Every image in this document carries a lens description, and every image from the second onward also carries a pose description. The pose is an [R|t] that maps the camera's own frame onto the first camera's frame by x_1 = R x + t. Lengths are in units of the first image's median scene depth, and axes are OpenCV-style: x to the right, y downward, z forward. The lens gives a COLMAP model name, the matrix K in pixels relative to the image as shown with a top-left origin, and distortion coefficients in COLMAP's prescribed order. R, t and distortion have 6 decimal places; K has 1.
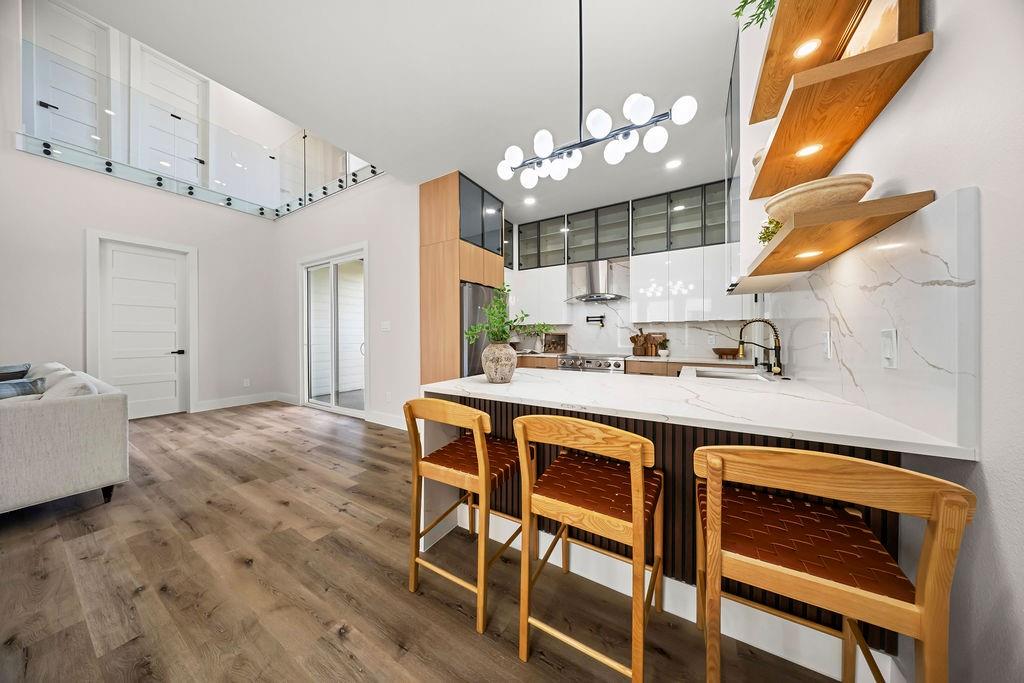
lens RADIAL K [[300.8, 0, 514.5], [0, 300.8, 336.8], [0, 0, 1]] dist [-0.006615, -0.000093]
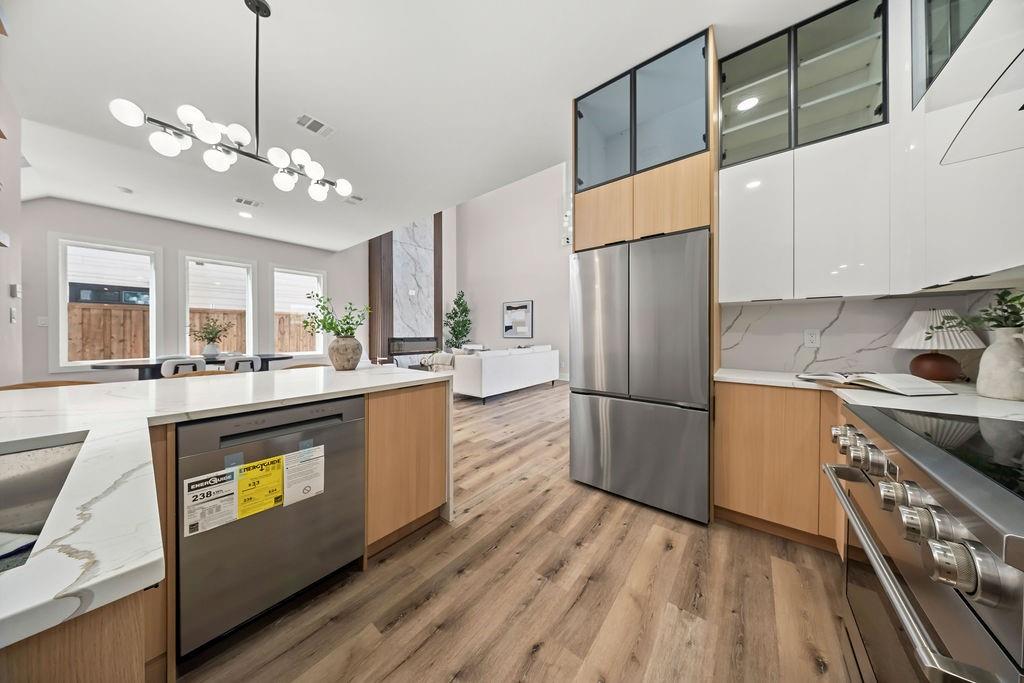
lens RADIAL K [[299.5, 0, 510.5], [0, 299.5, 333.2], [0, 0, 1]] dist [0.000063, -0.000022]
pose [[-0.145006, 0.000510, -0.989431, 0.498540], [-0.000021, 1.000000, 0.000519, 0.001737], [0.989431, 0.000096, -0.145006, 0.871385]]
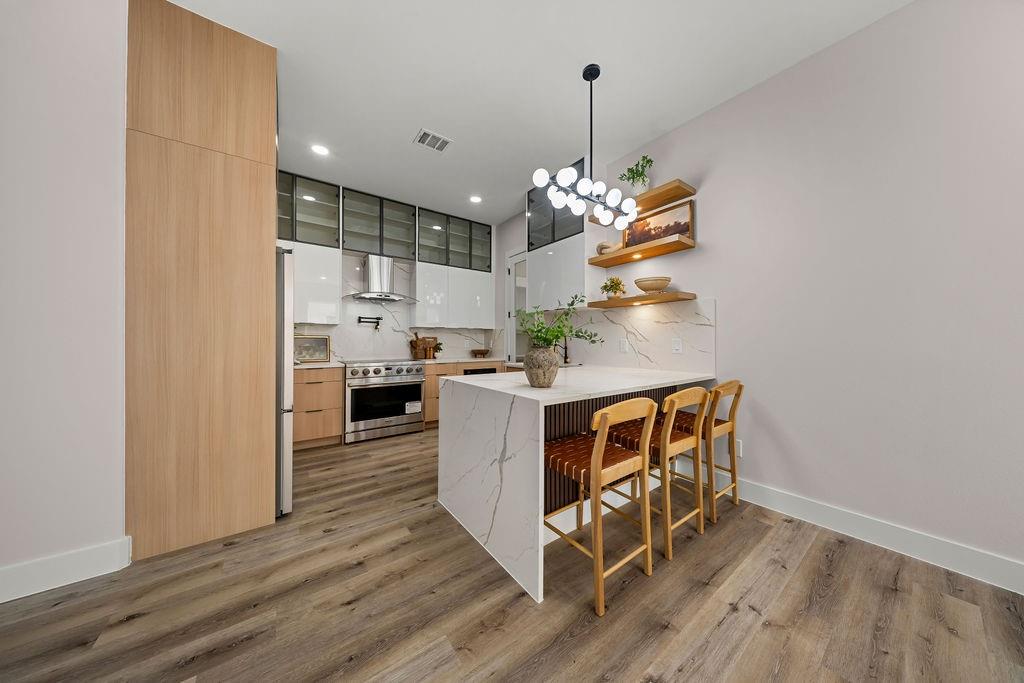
lens RADIAL K [[312.9, 0, 511.0], [0, 312.9, 338.5], [0, 0, 1]] dist [-0.000497, -0.000071]
pose [[0.399751, 0.007955, 0.916589, -0.501211], [-0.004157, 0.999968, -0.006866, -0.002104], [-0.916614, -0.001066, 0.399771, 0.320546]]
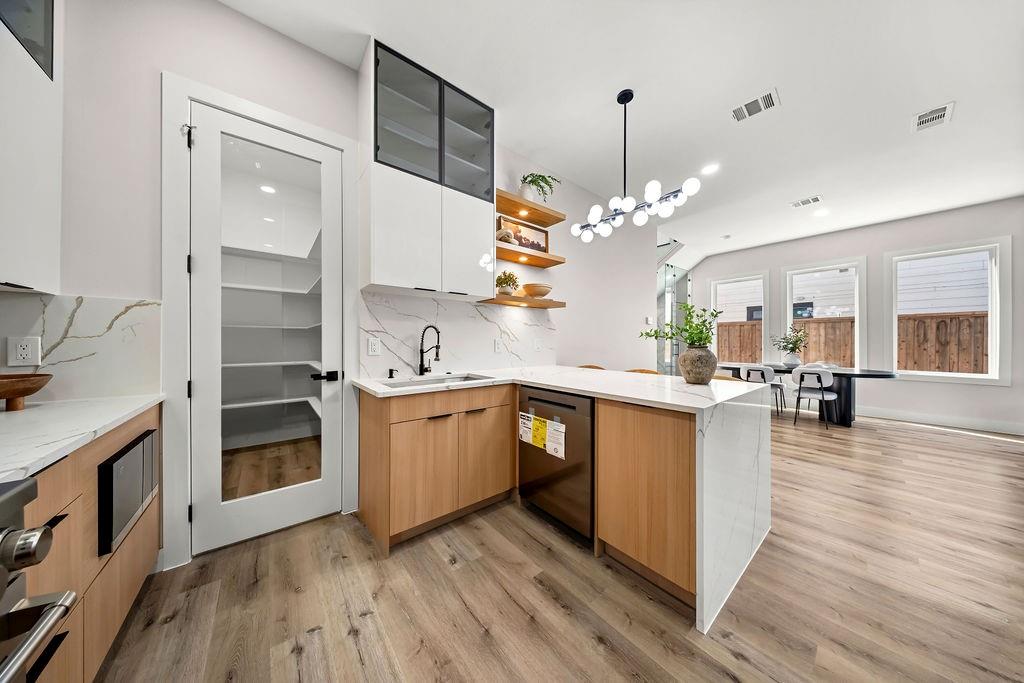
lens RADIAL K [[305.7, 0, 516.3], [0, 305.7, 339.8], [0, 0, 1]] dist [0.020545, -0.000024]
pose [[-0.941940, 0.000990, 0.335781, 0.091177], [-0.001901, 0.999964, -0.008282, 0.000943], [-0.335777, -0.008439, -0.941904, 1.093213]]
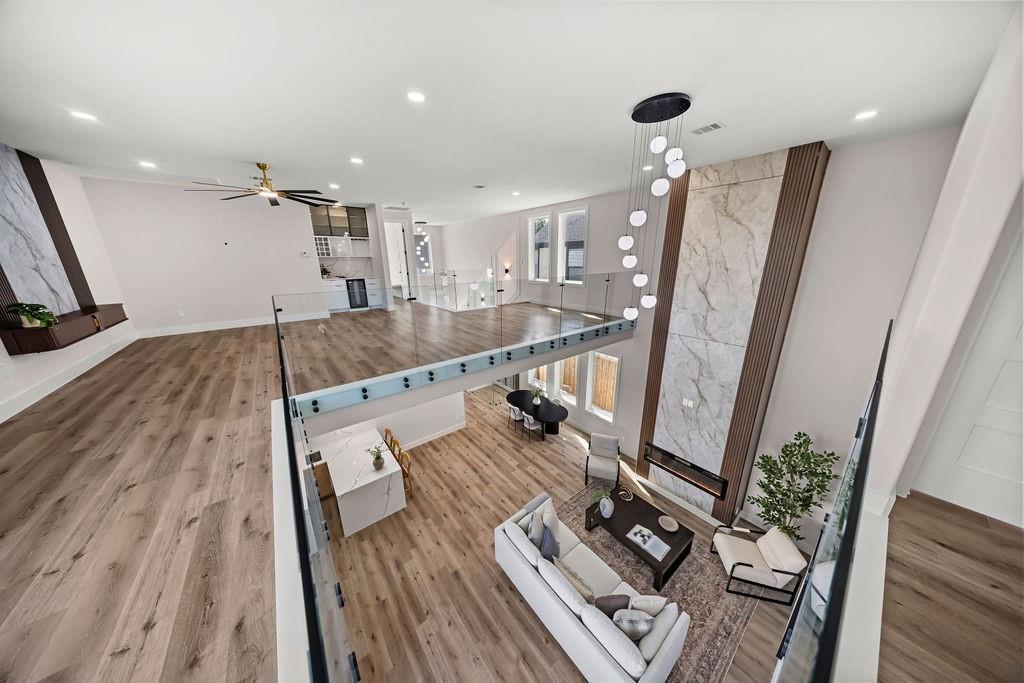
lens RADIAL K [[296.9, 0, 511.4], [0, 296.9, 342.5], [0, 0, 1]] dist [-0.001105, -0.000112]
pose [[-0.930415, -0.091348, 0.354942, -1.181150], [0.011422, 0.960745, 0.277198, -1.006311], [-0.366331, 0.261963, -0.892848, 1.458910]]
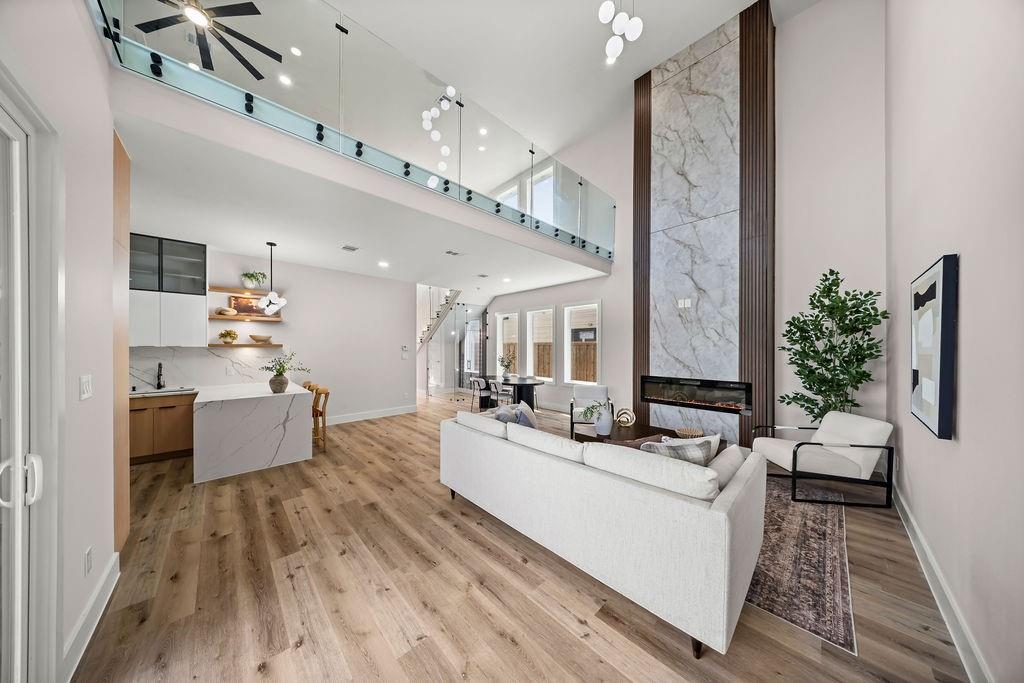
lens RADIAL K [[301.9, 0, 510.9], [0, 301.9, 349.9], [0, 0, 1]] dist [-0.001078, -0.000118]
pose [[-0.960888, -0.003781, 0.276912, -1.153649], [-0.002058, 0.999977, 0.006512, -0.094954], [-0.276930, 0.005688, -0.960873, 1.309392]]
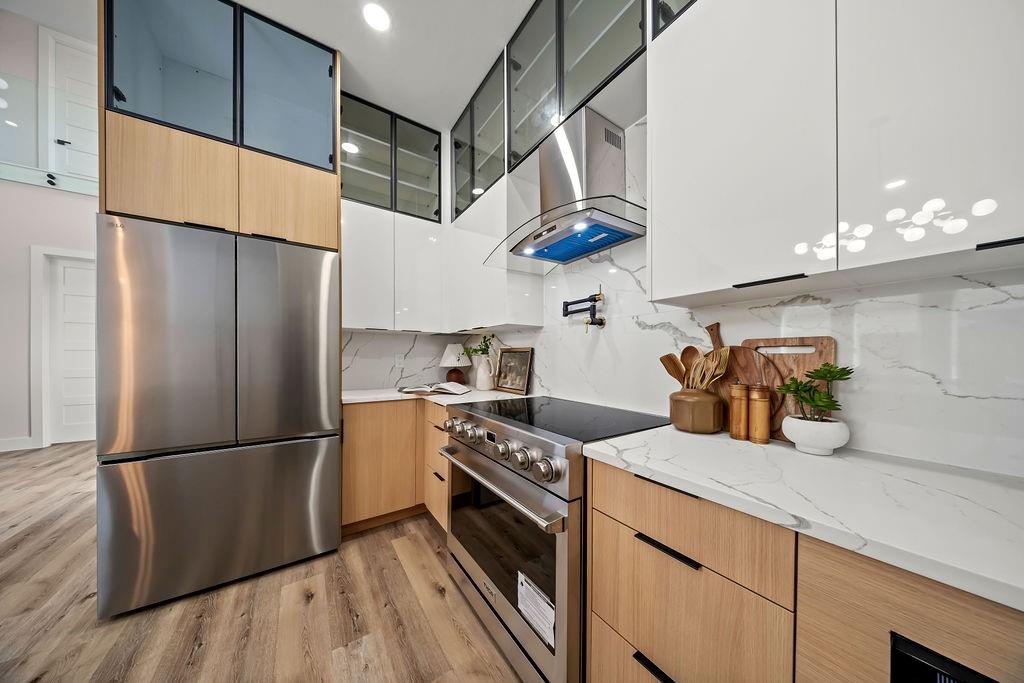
lens RADIAL K [[306.5, 0, 511.4], [0, 306.5, 357.0], [0, 0, 1]] dist [-0.000470, -0.000089]
pose [[0.899361, 0.002154, -0.437202, 0.440637], [-0.002105, 0.999998, 0.000596, 0.001140], [0.437202, 0.000384, 0.899363, 0.792703]]
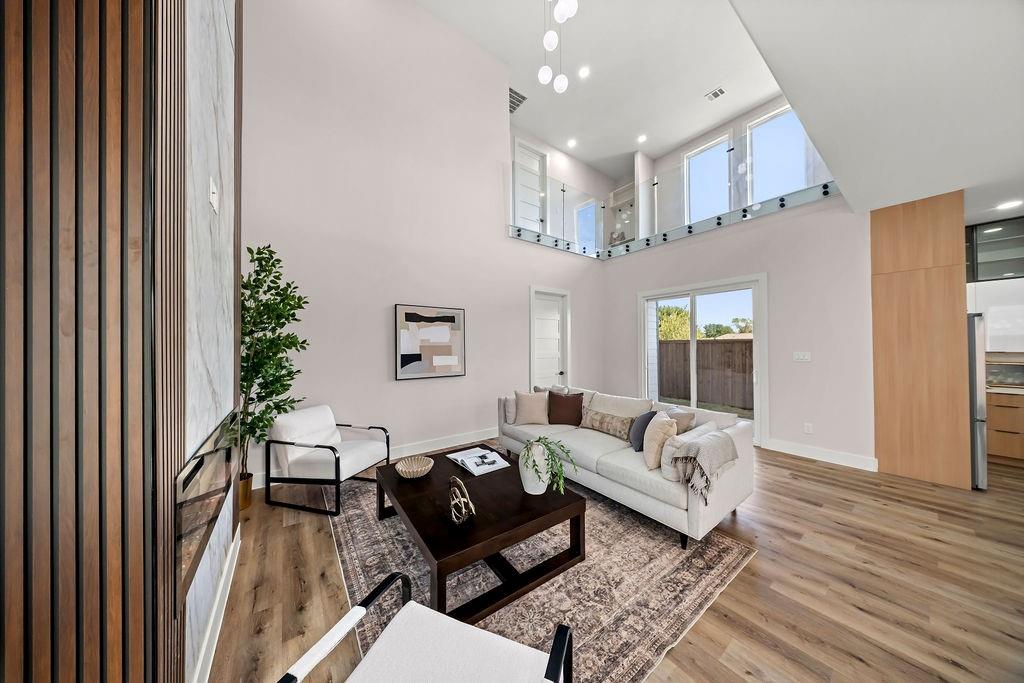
lens RADIAL K [[305.0, 0, 513.1], [0, 305.0, 344.1], [0, 0, 1]] dist [-0.000953, -0.000215]
pose [[0.917420, -0.005895, -0.397877, -0.977213], [0.003210, 0.999967, -0.007413, -0.081075], [0.397908, 0.005523, 0.917409, -0.344632]]
